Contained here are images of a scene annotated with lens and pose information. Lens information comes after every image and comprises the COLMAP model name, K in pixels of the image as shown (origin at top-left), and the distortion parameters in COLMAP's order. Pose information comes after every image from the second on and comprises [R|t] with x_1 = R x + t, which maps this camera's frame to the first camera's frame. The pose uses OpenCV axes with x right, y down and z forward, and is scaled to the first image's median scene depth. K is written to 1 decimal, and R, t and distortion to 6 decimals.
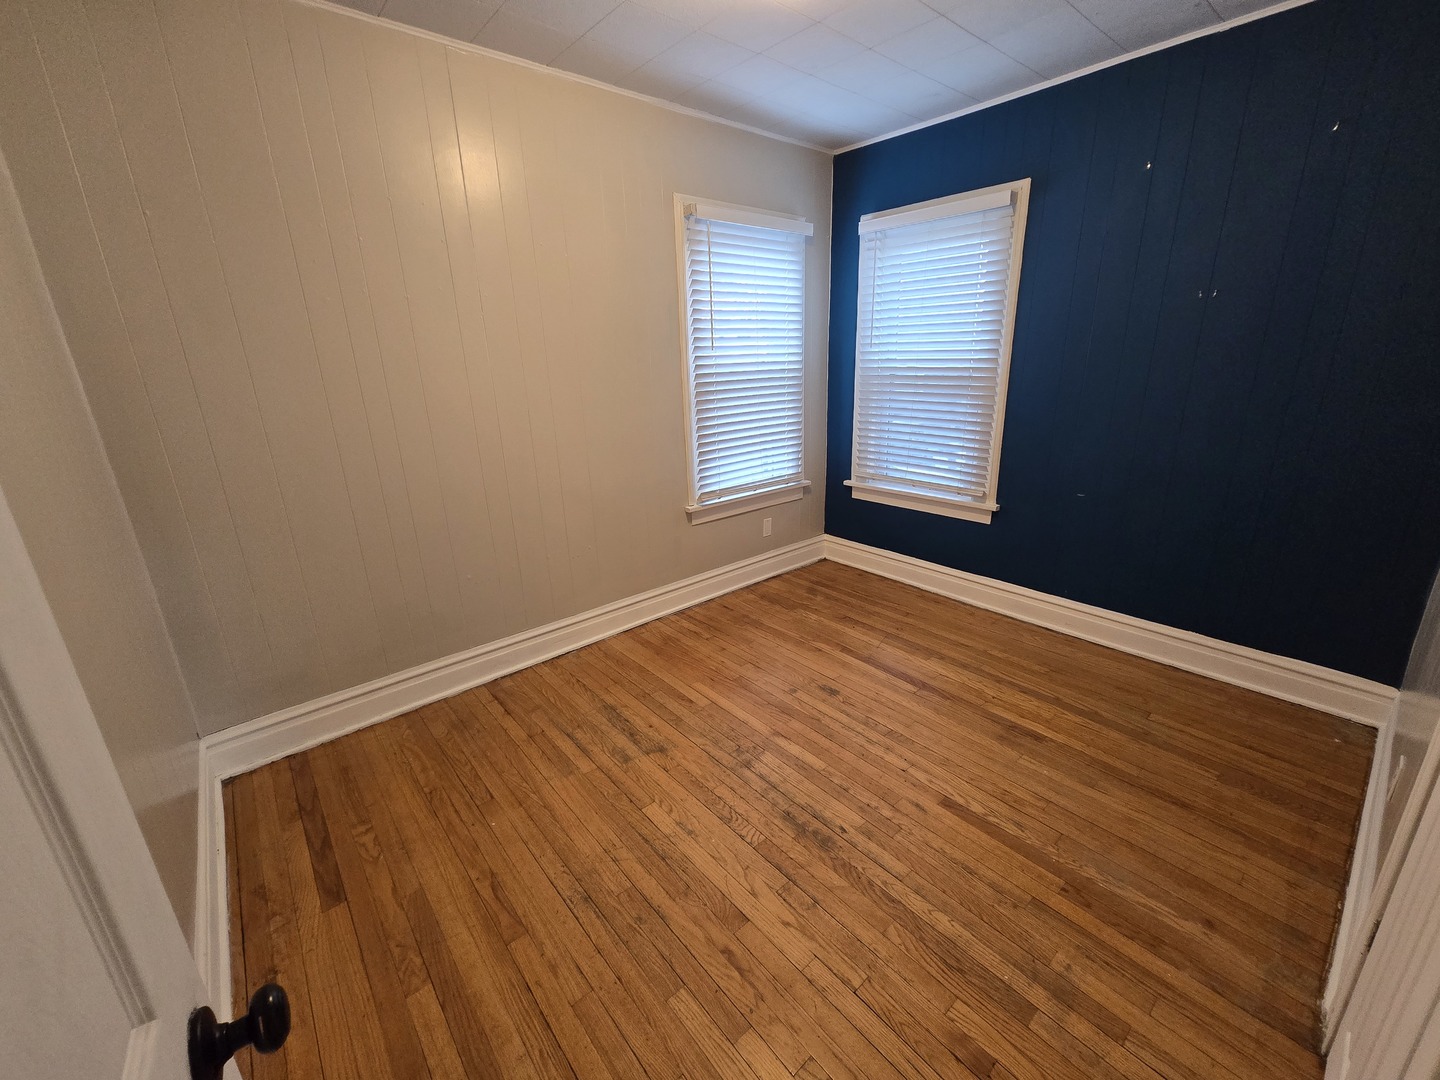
lens RADIAL K [[589.5, 0, 721.2], [0, 589.5, 535.7], [0, 0, 1]] dist [0.001362, -0.000297]
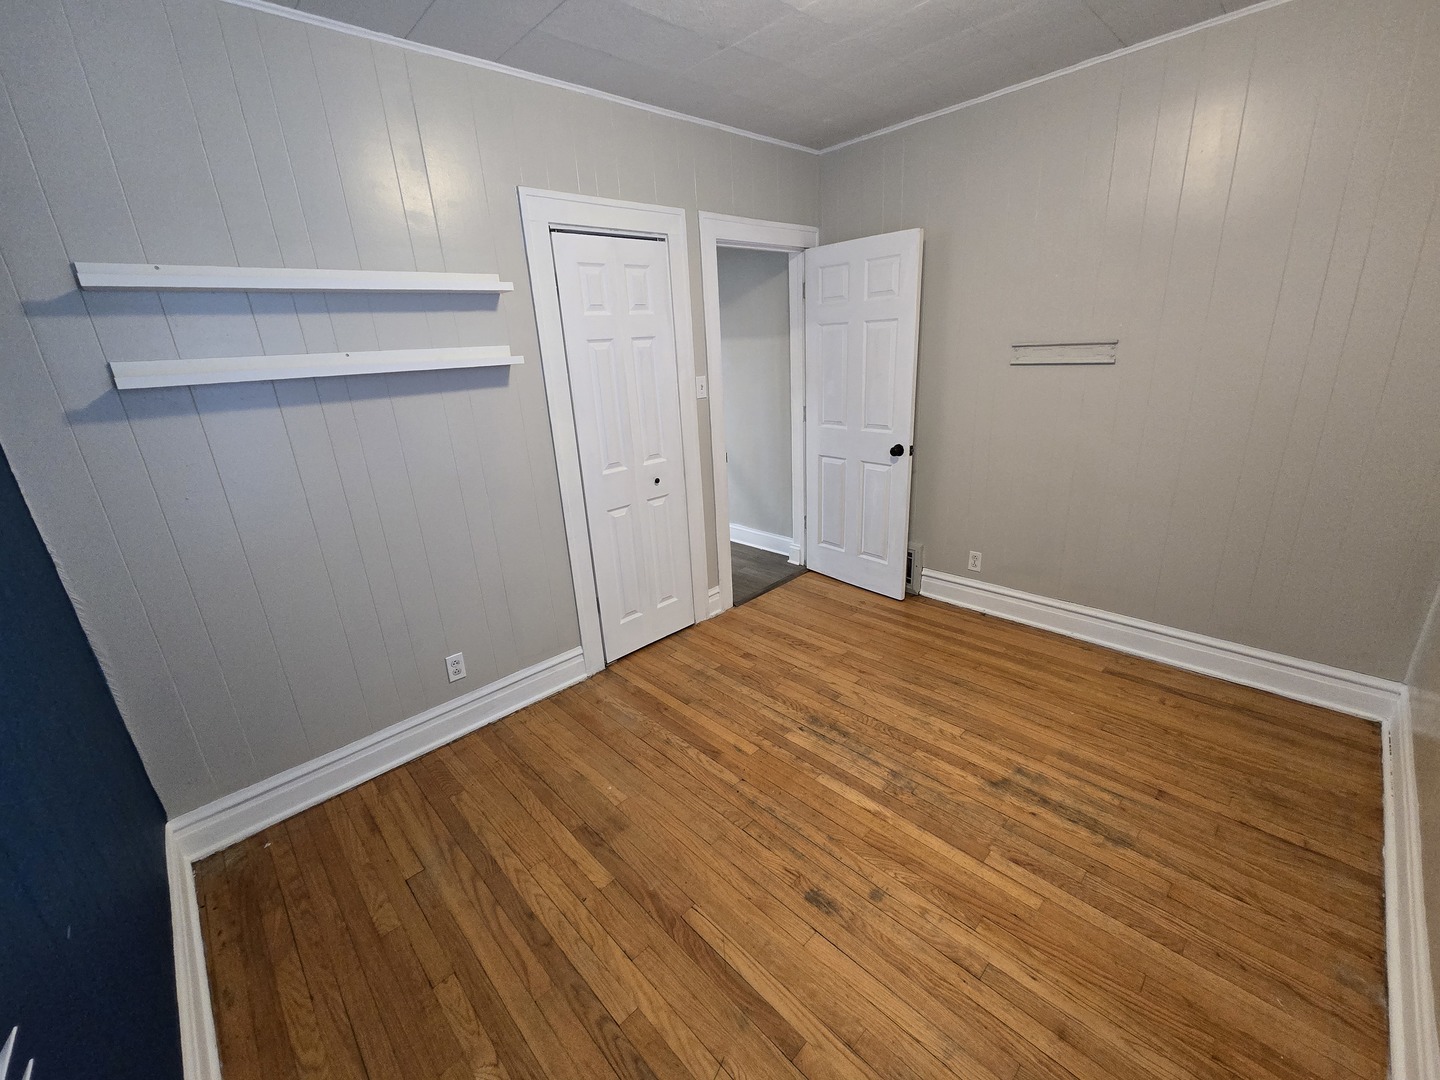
lens RADIAL K [[589.5, 0, 721.8], [0, 589.5, 537.7], [0, 0, 1]] dist [0.001362, -0.000297]
pose [[-0.994700, 0.097562, -0.032459, 0.342018], [0.060058, 0.807538, 0.586751, -0.561050], [0.083456, 0.581691, -0.809117, 1.605536]]
